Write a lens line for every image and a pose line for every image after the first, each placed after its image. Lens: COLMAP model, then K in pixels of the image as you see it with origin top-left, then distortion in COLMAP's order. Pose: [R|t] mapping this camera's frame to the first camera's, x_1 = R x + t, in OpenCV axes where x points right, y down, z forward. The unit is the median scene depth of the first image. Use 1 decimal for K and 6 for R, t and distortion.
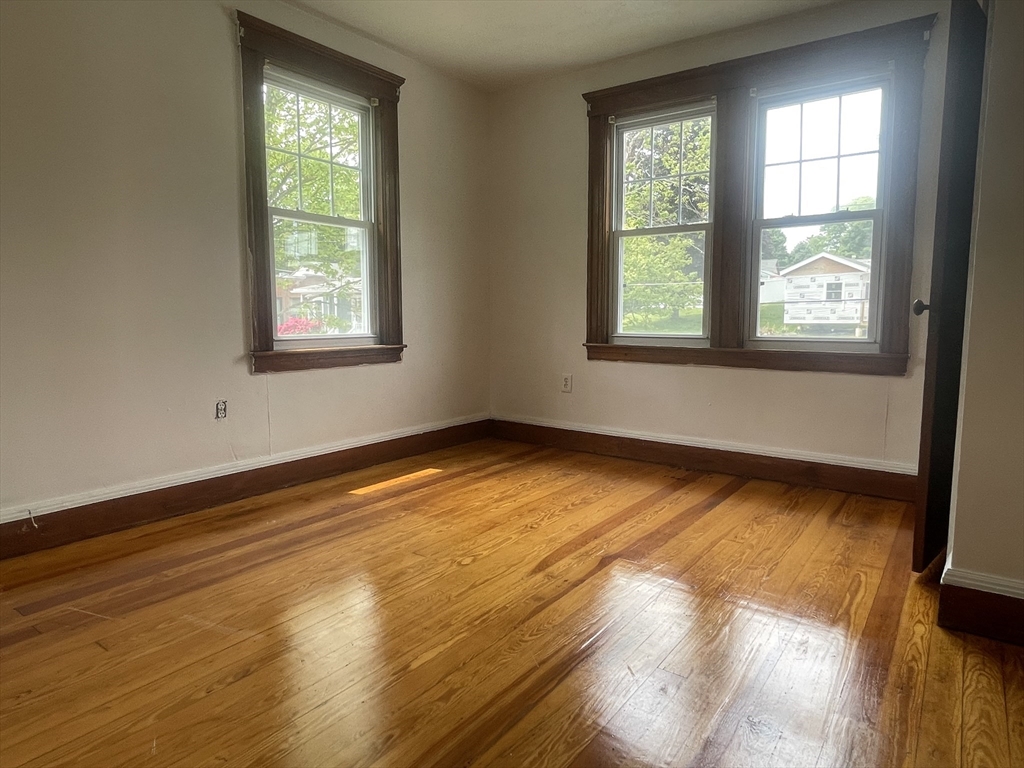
lens RADIAL K [[636.0, 0, 512.0], [0, 636.0, 384.0], [0, 0, 1]] dist [-0.001074, 0.001134]
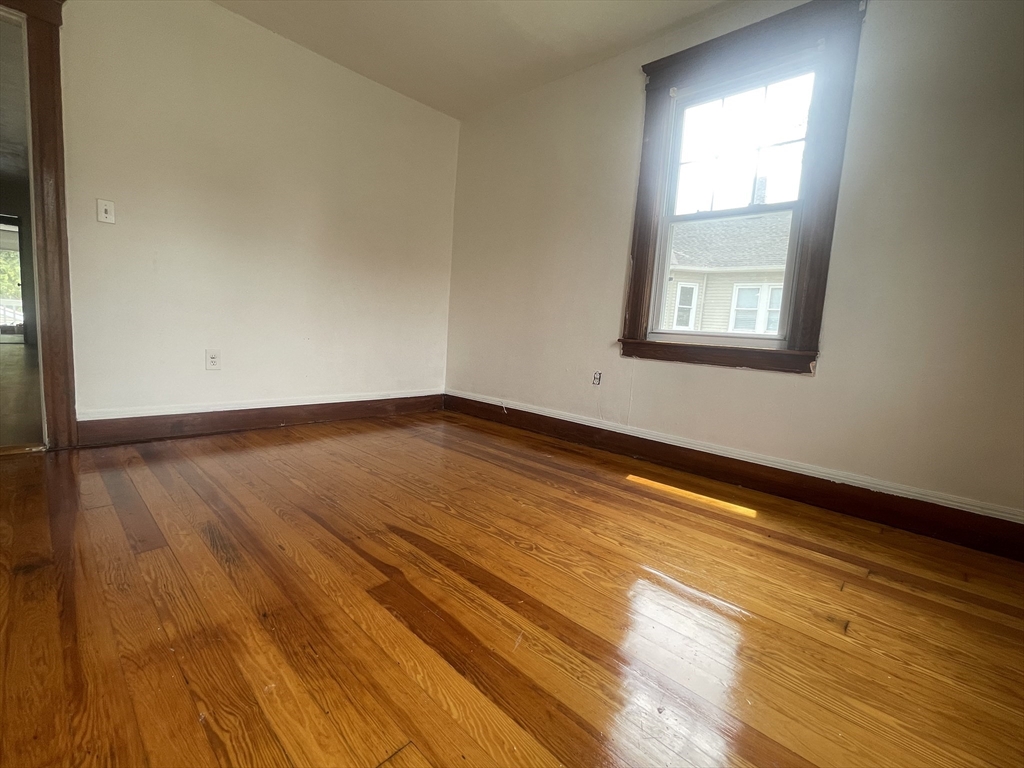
lens RADIAL K [[452.4, 0, 512.0], [0, 452.4, 384.0], [0, 0, 1]] dist [0.000984, -0.000031]
pose [[-0.134369, 0.102604, -0.985605, 0.527906], [-0.178053, 0.975937, 0.125872, -0.037638], [0.974804, 0.192404, -0.112866, 0.933276]]
